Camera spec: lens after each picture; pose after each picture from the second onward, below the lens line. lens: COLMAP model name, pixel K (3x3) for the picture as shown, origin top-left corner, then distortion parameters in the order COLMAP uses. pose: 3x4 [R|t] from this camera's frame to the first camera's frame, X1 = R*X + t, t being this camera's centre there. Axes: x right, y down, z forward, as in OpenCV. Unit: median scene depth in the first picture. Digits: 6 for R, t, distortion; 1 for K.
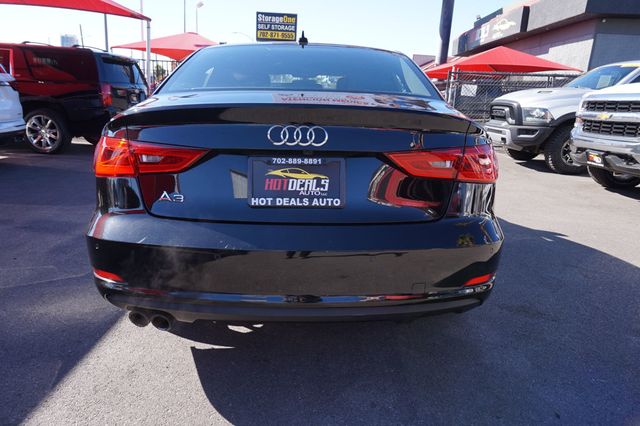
lens RADIAL K [[442.9, 0, 320.0], [0, 442.9, 213.0], [0, 0, 1]] dist [0.001316, 0.002431]
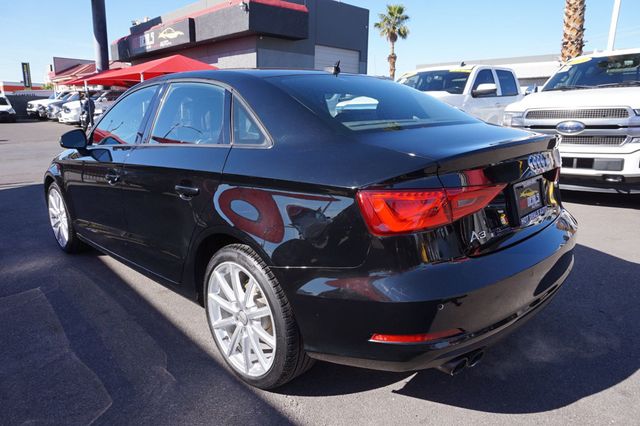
lens RADIAL K [[442.9, 0, 320.0], [0, 442.9, 213.0], [0, 0, 1]] dist [0.001316, 0.002431]
pose [[0.676529, -0.207635, 0.706539, -0.174931], [0.216056, 0.973171, 0.079113, -0.023602], [-0.704009, 0.099130, 0.703239, 0.069051]]
